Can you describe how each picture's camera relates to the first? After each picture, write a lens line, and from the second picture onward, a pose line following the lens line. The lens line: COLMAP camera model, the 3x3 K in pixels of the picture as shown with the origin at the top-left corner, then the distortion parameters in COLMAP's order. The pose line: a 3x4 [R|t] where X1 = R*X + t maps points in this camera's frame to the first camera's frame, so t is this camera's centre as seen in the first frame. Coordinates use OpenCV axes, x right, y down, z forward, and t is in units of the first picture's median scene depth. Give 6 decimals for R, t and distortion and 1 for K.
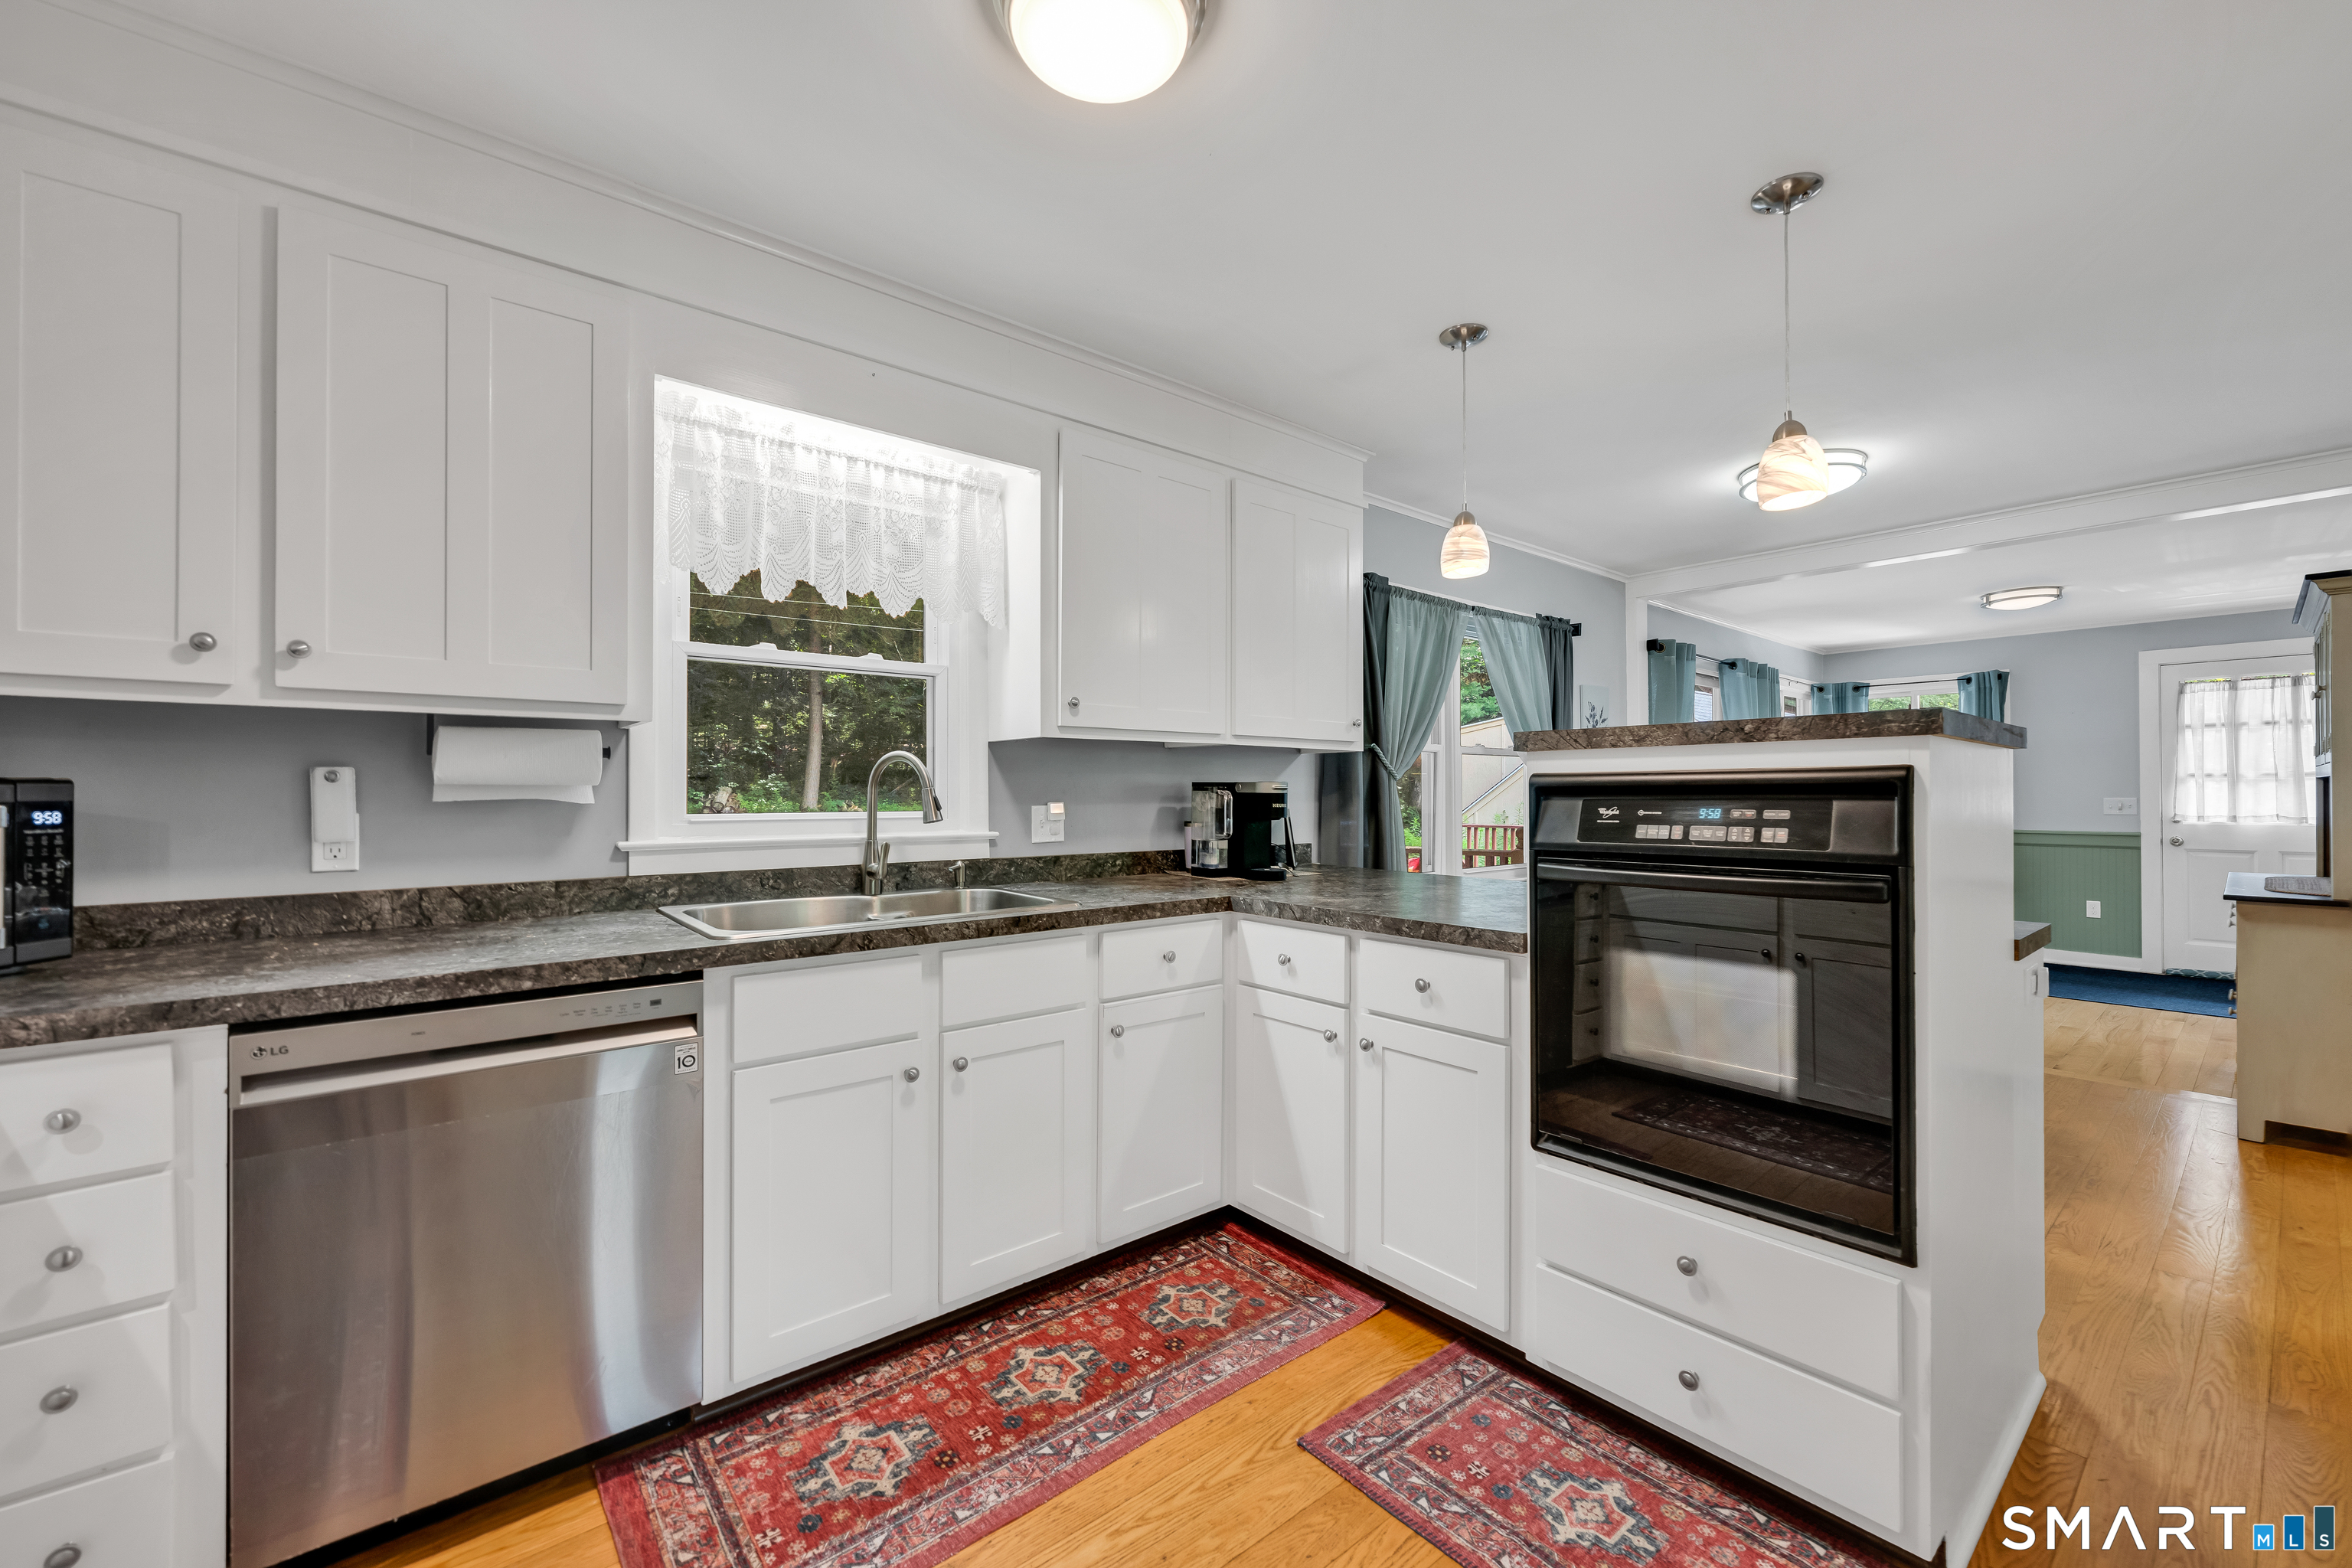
lens RADIAL K [[943.7, 0, 1170.5], [0, 943.7, 788.0], [0, 0, 1]] dist [-0.000144, 0.000258]
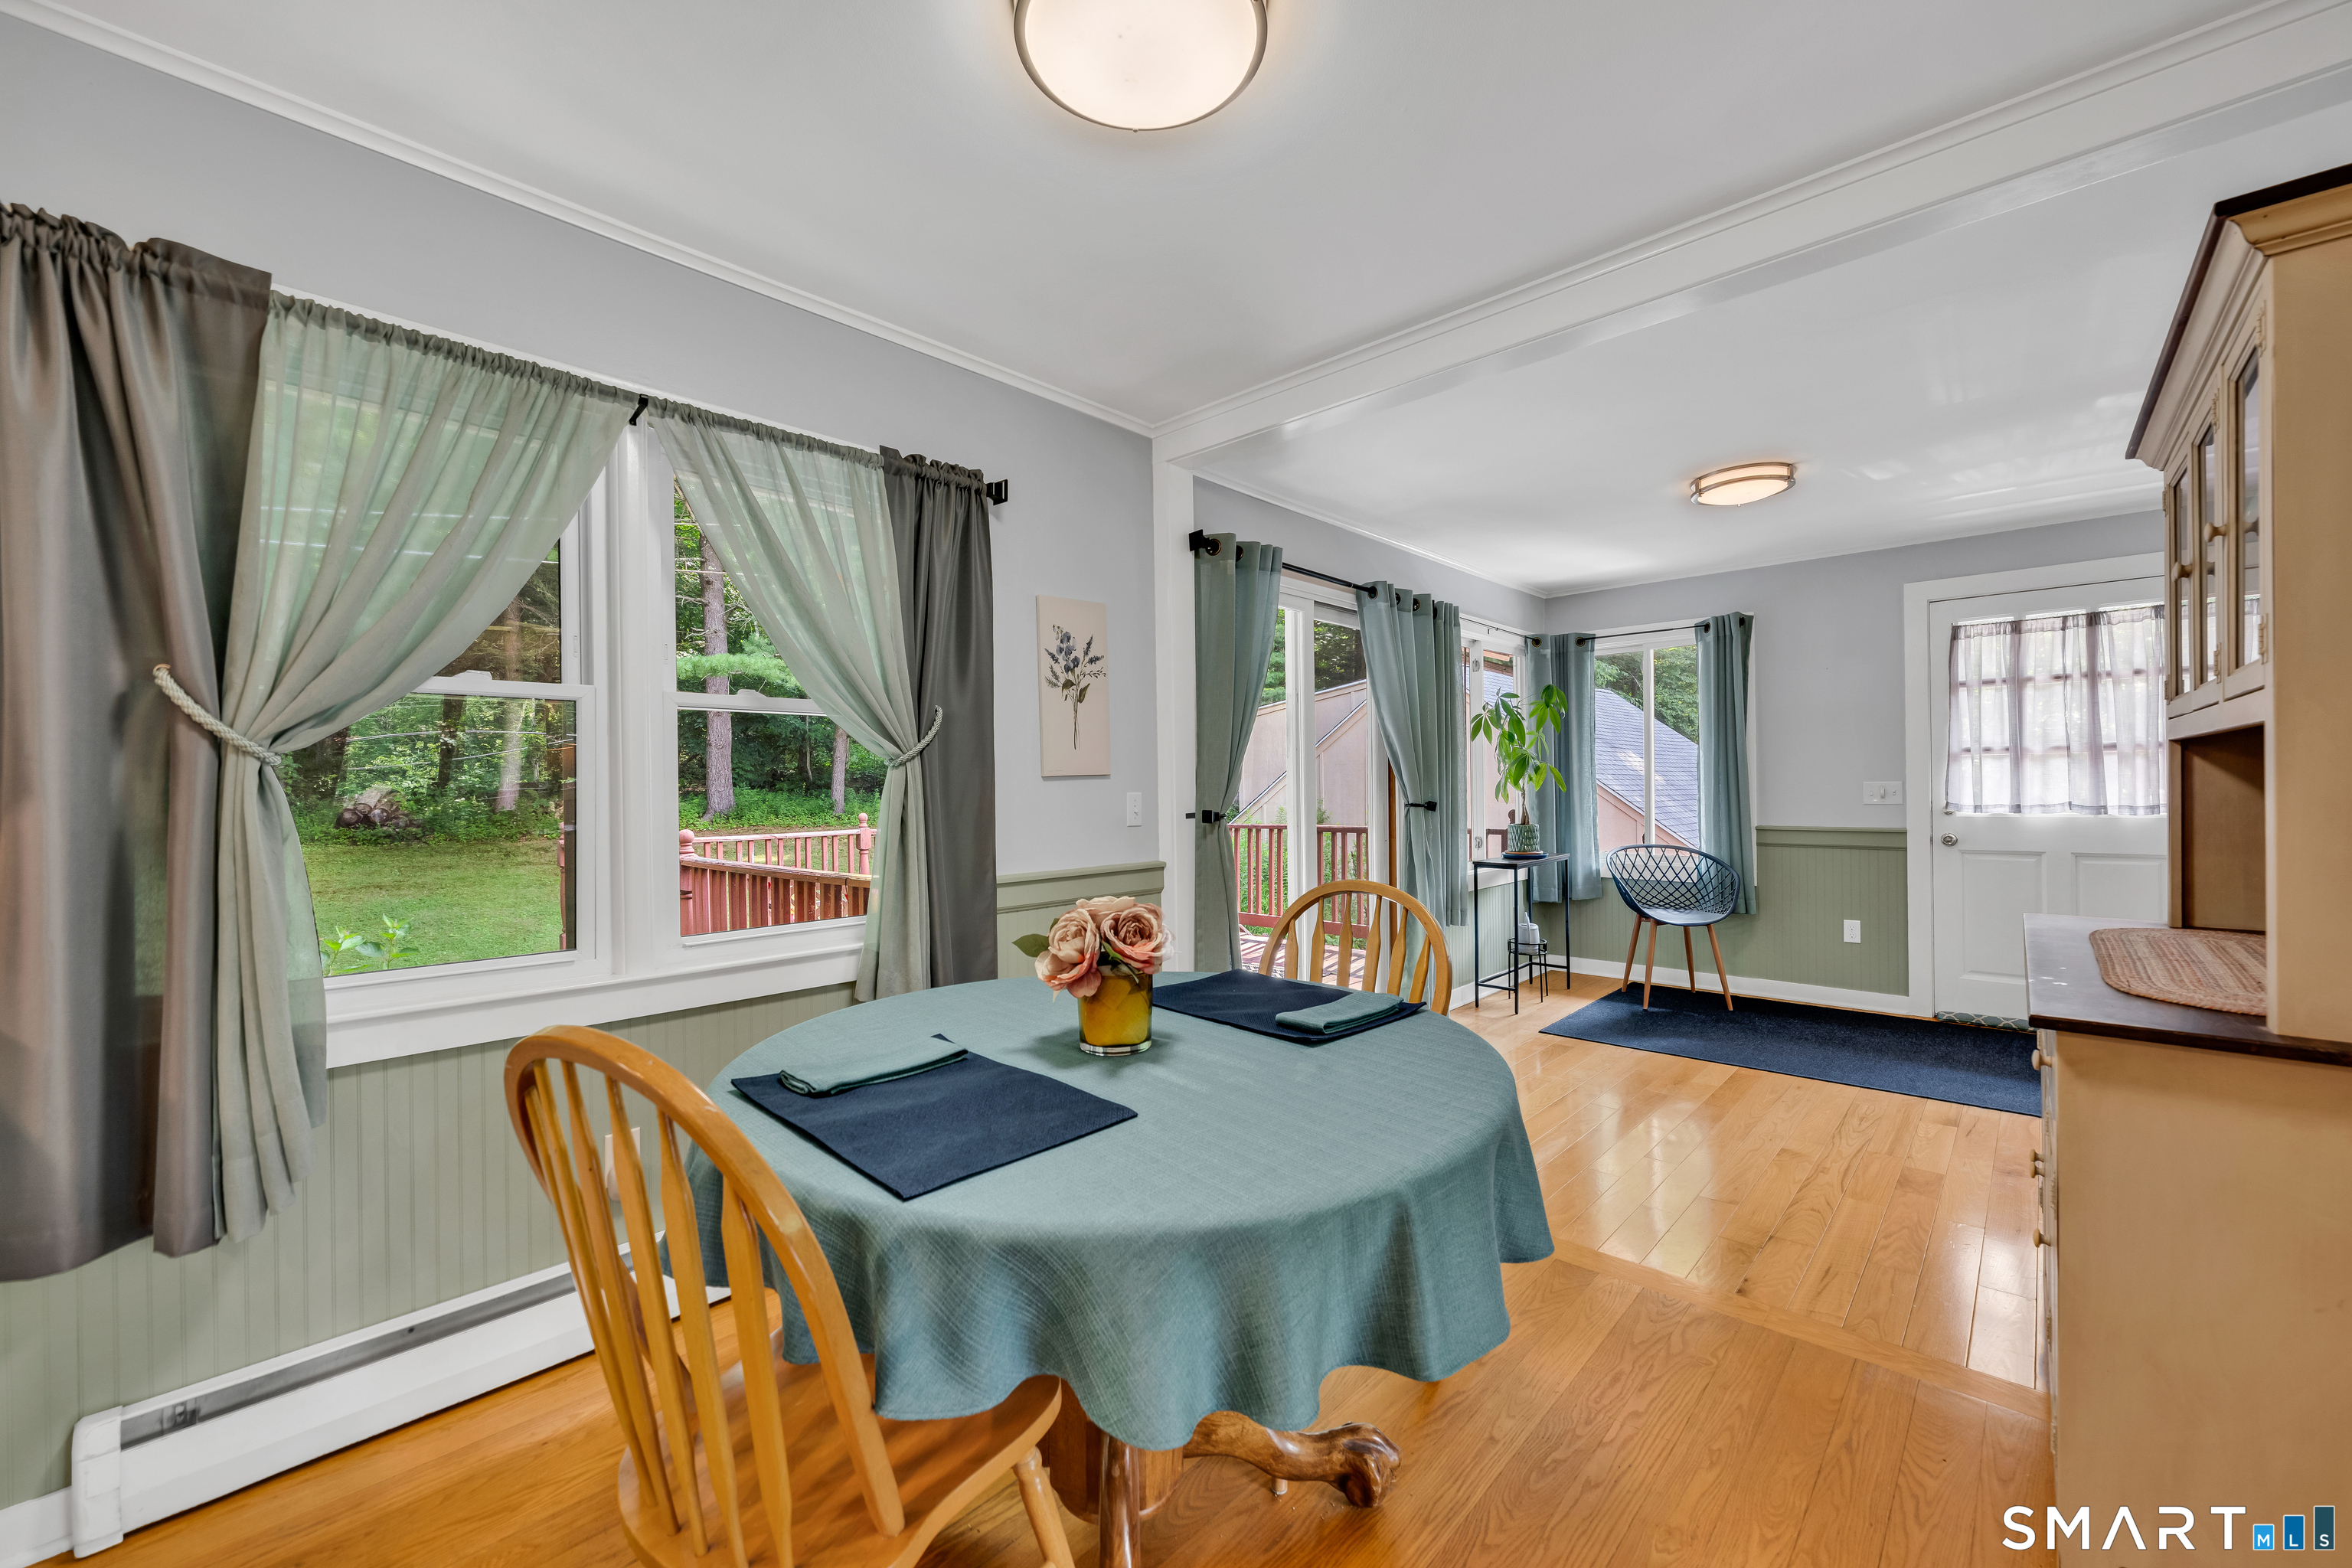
lens RADIAL K [[949.7, 0, 1186.2], [0, 949.7, 787.5], [0, 0, 1]] dist [-0.001320, 0.000198]
pose [[0.990947, -0.010630, 0.133829, 1.031038], [0.009586, 0.999918, 0.008443, 0.009819], [-0.133908, -0.007083, 0.990968, 0.946160]]
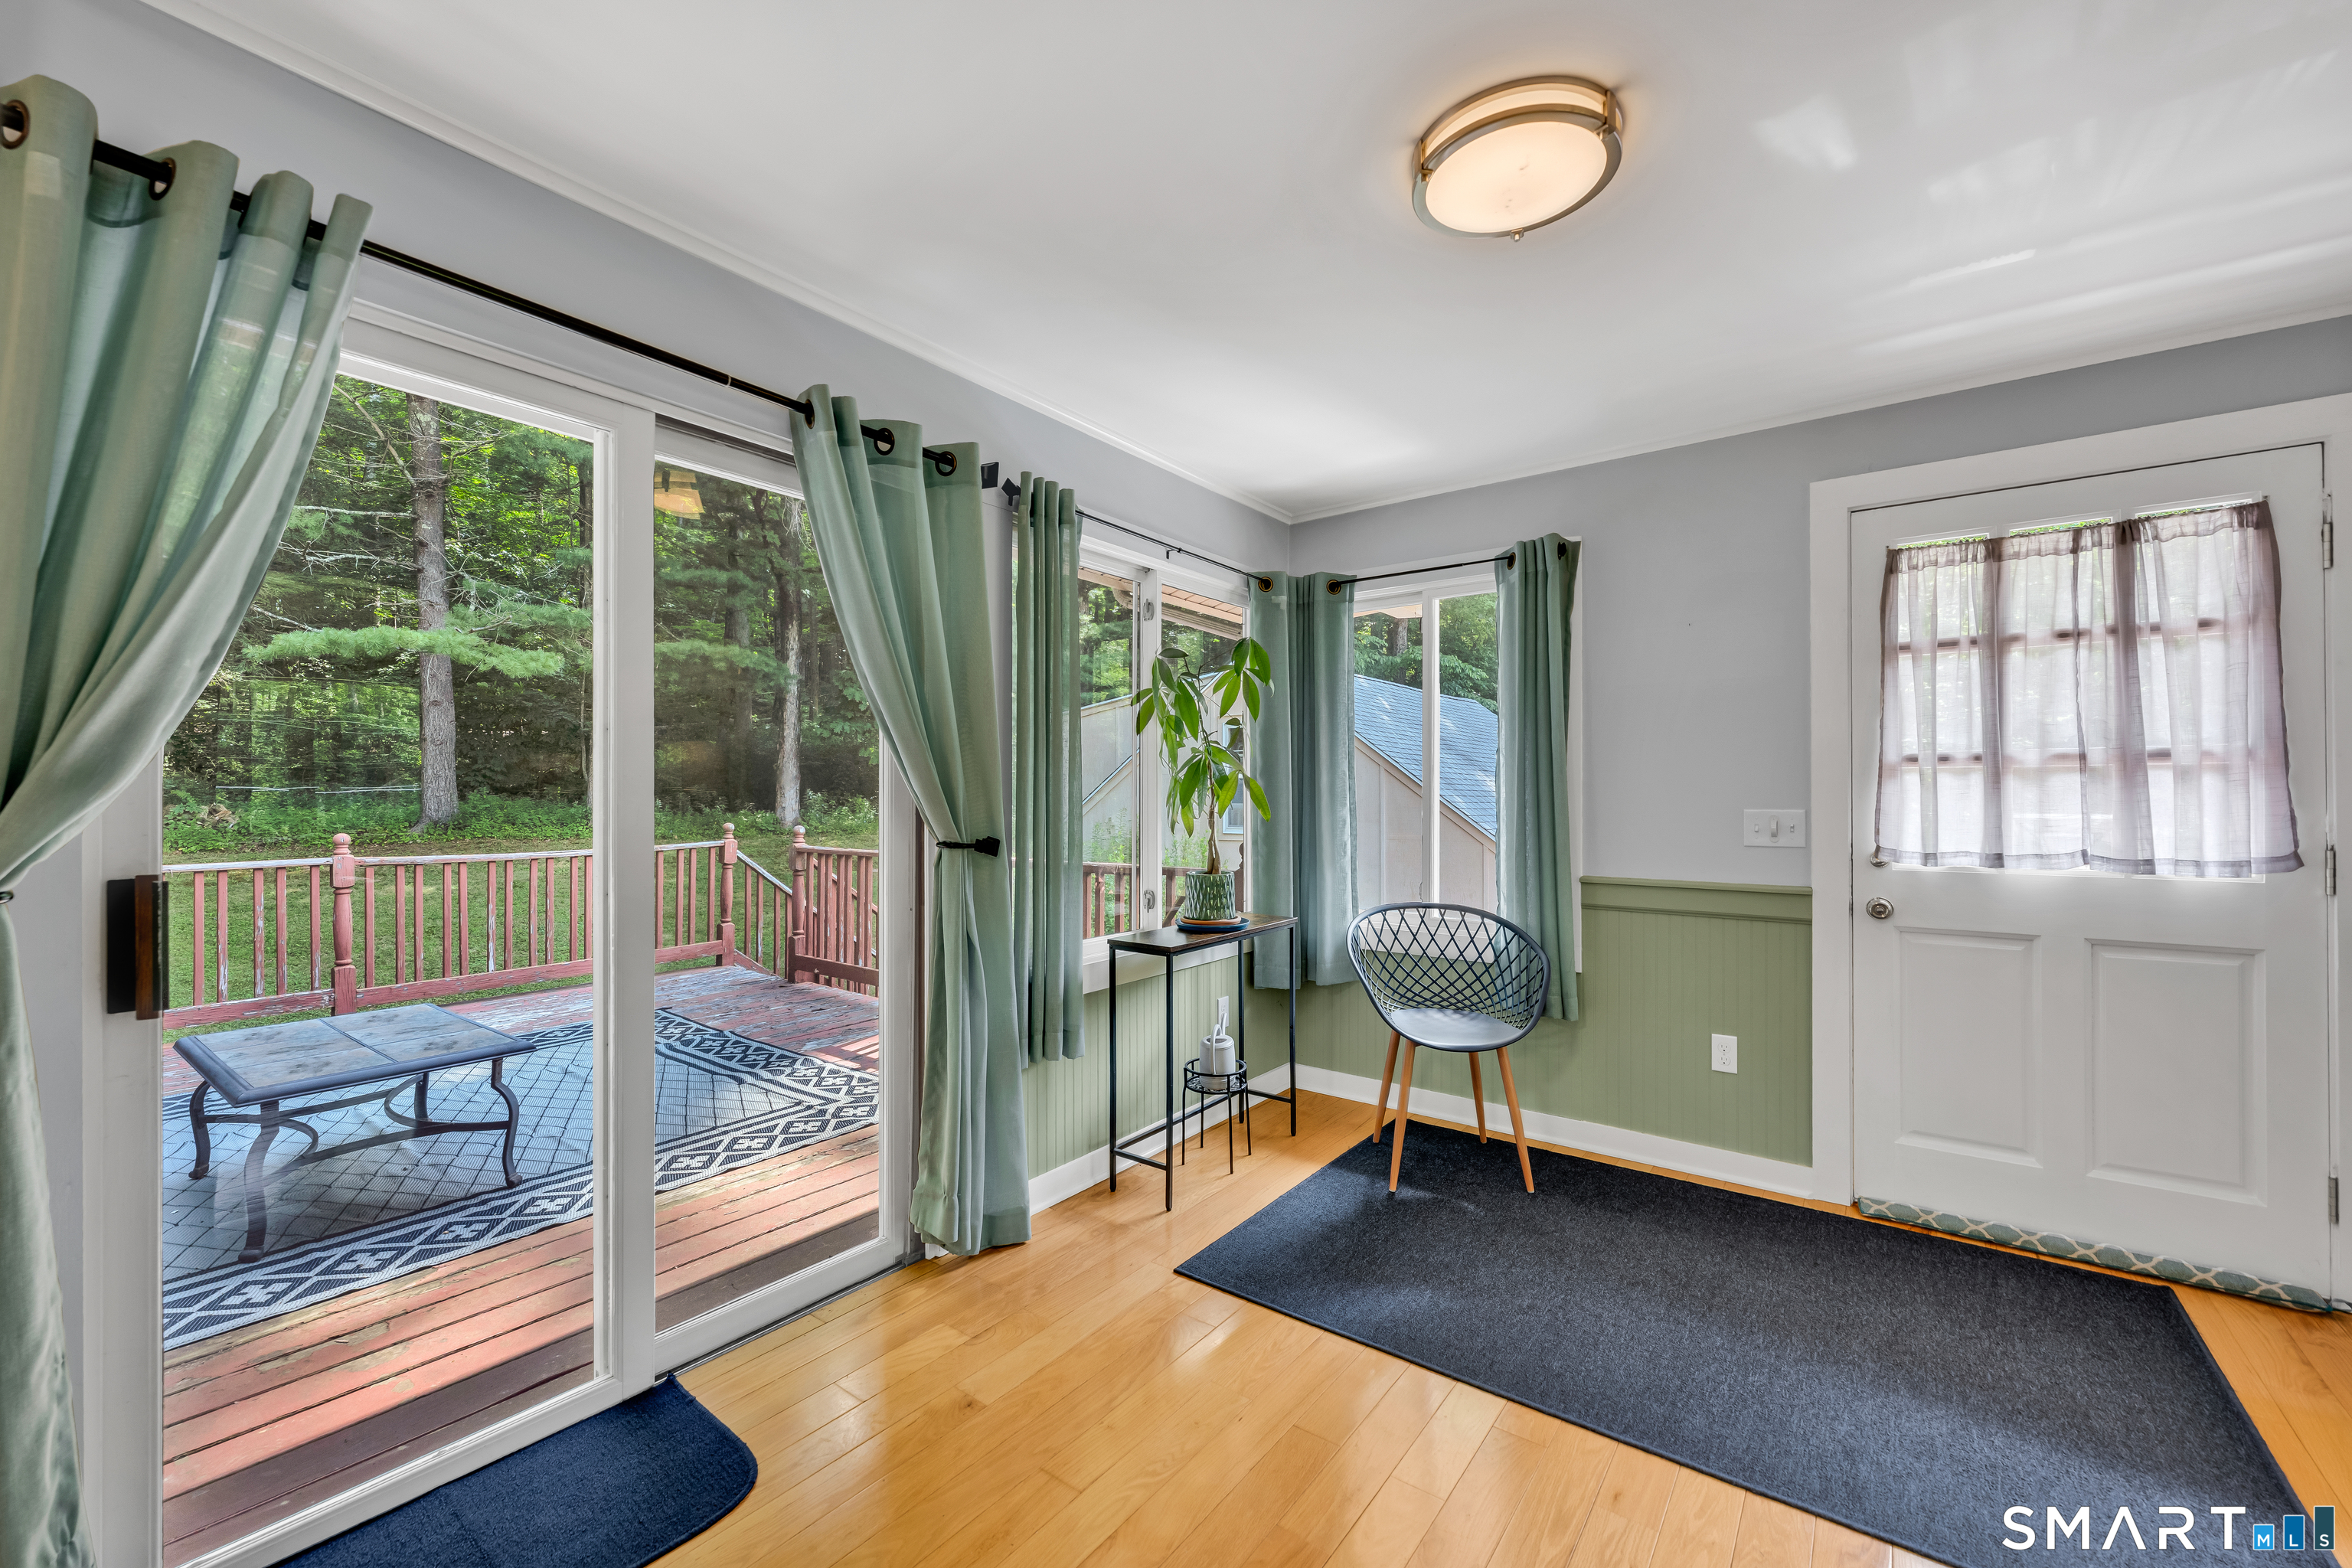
lens RADIAL K [[974.2, 0, 1164.3], [0, 974.2, 791.3], [0, 0, 1]] dist [-0.000665, -0.000027]
pose [[0.974131, 0.004145, 0.225948, 1.756330], [-0.004565, 0.999989, 0.001338, 0.006645], [-0.225940, -0.002335, 0.974138, 1.743374]]
